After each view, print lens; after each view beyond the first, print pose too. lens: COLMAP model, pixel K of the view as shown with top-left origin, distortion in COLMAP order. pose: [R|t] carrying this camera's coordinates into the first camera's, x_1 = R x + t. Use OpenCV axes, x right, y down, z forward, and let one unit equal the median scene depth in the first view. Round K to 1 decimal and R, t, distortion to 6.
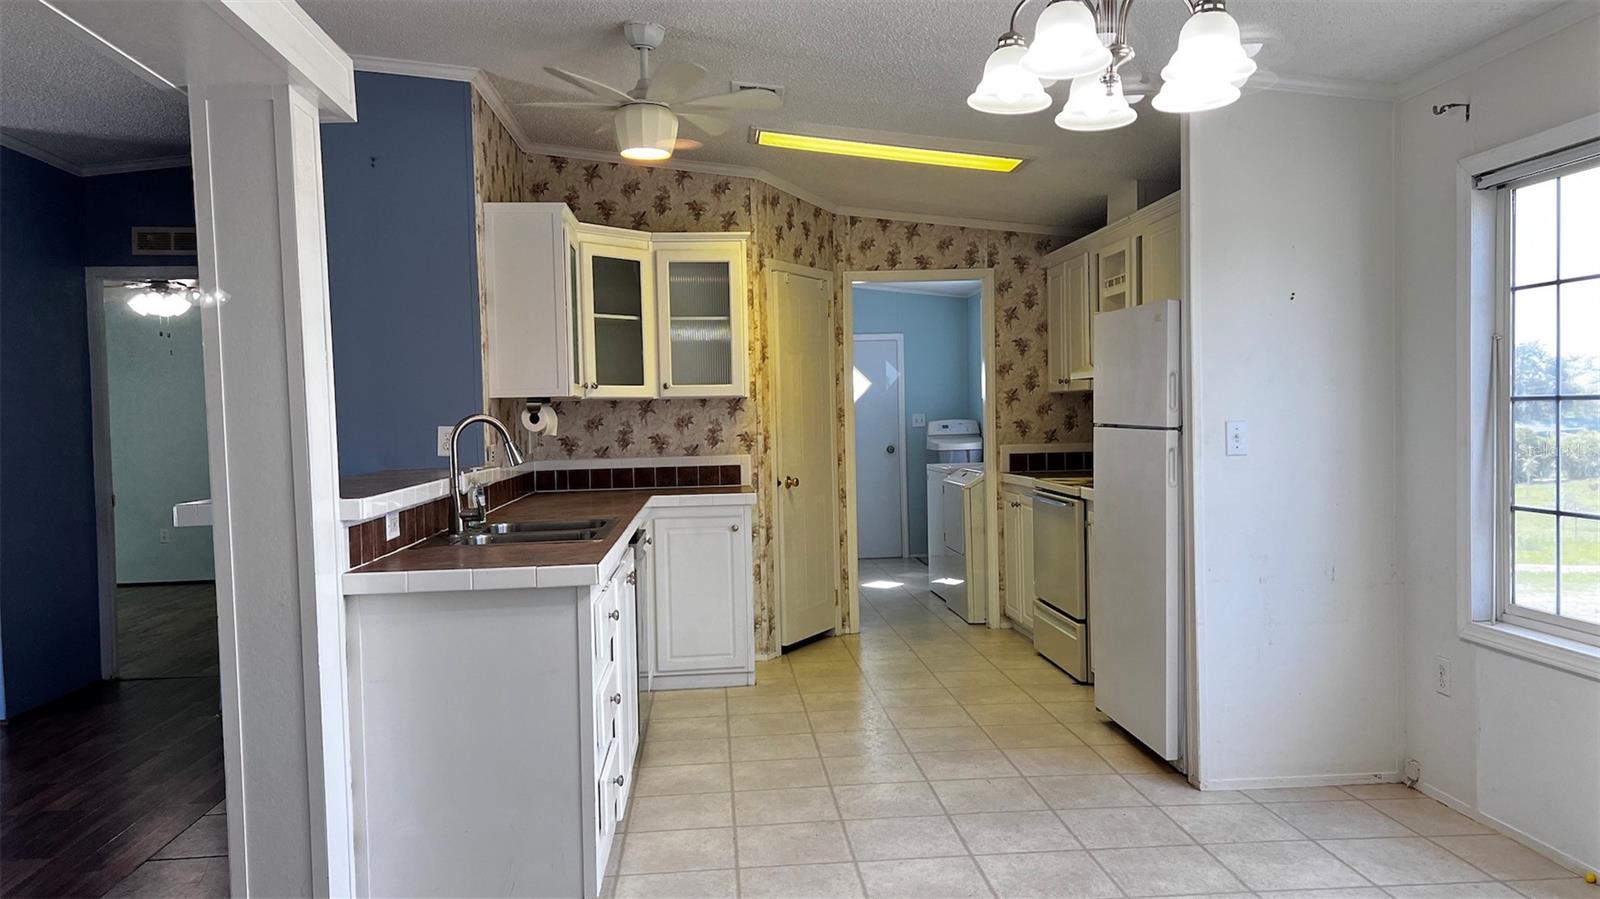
lens RADIAL K [[1194.2, 0, 792.7], [0, 1194.2, 451.7], [0, 0, 1]] dist [0.140191, -0.201344]
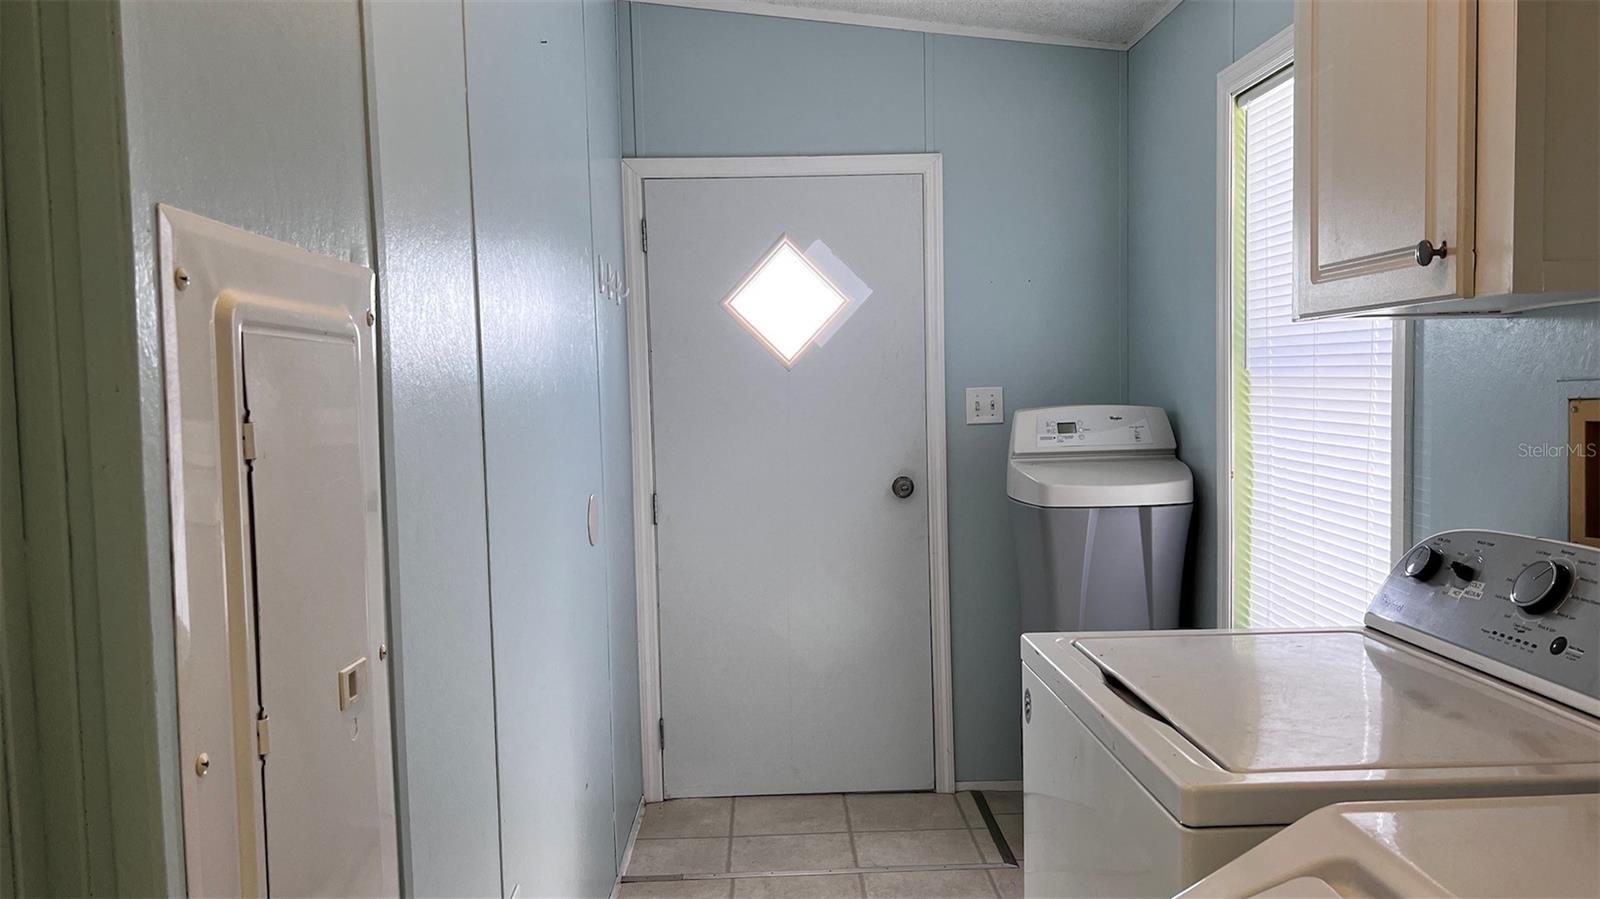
lens RADIAL K [[1195.8, 0, 810.0], [0, 1195.8, 453.8], [0, 0, 1]] dist [0.046598, -0.054092]
pose [[0.999837, 0.005107, -0.017289, 0.100273], [-0.004388, 0.999133, 0.041392, -0.043514], [0.017486, -0.041310, 0.998993, 1.072079]]
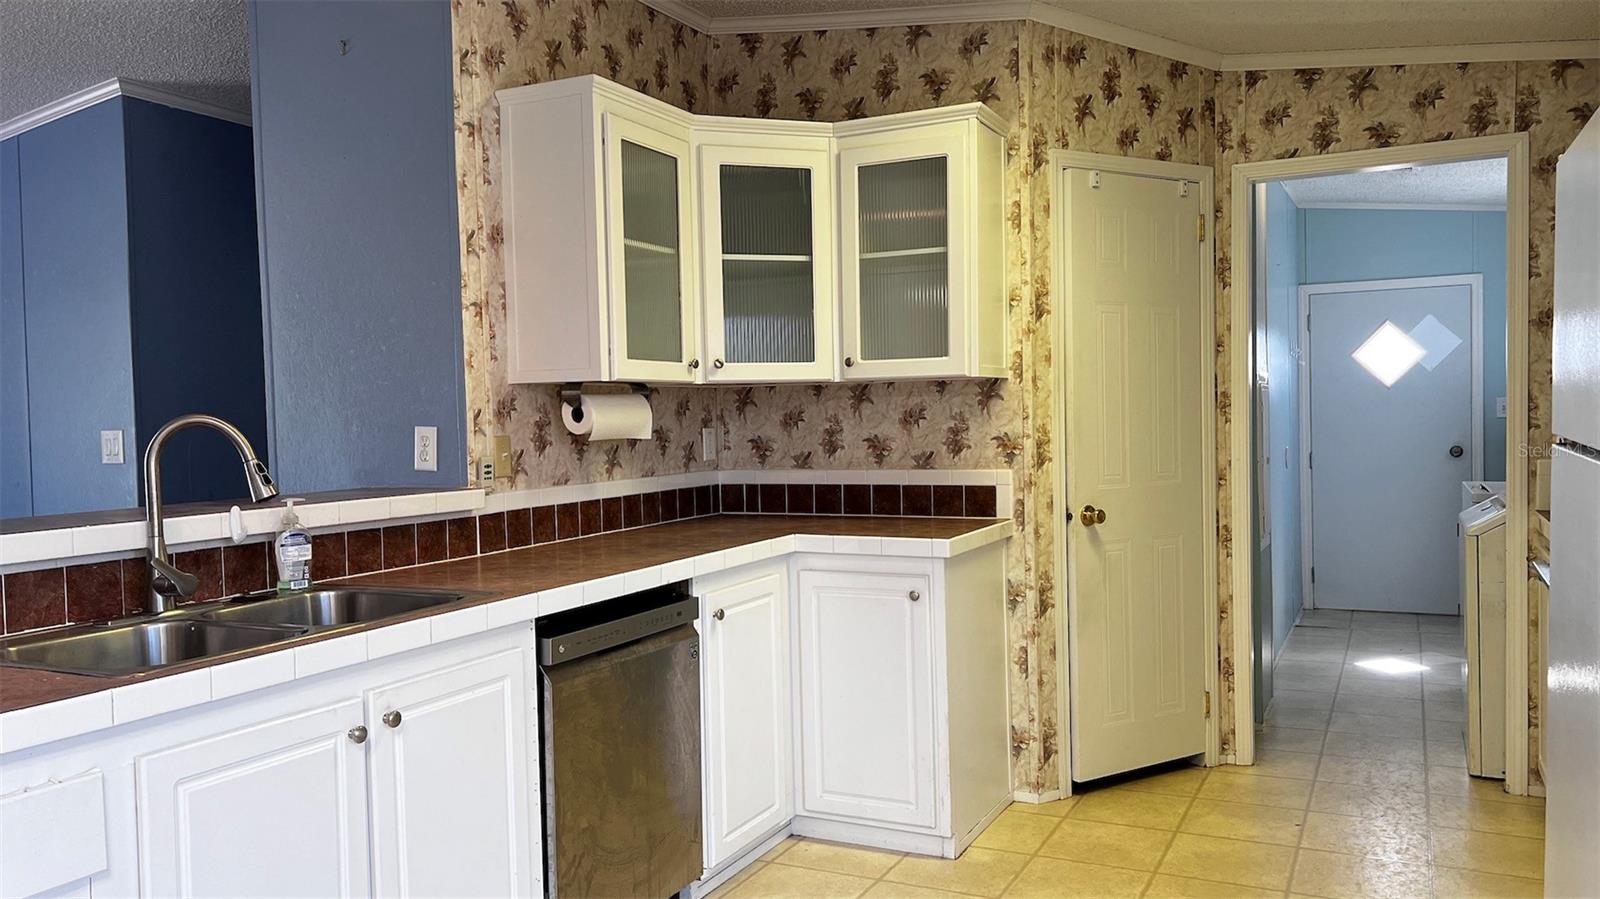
lens RADIAL K [[1195.8, 0, 810.0], [0, 1195.8, 453.8], [0, 0, 1]] dist [0.046598, -0.054092]
pose [[0.860203, 0.021765, -0.509487, 0.189376], [-0.012313, 0.999684, 0.021917, -0.017951], [0.509803, -0.012580, 0.860199, 0.411049]]
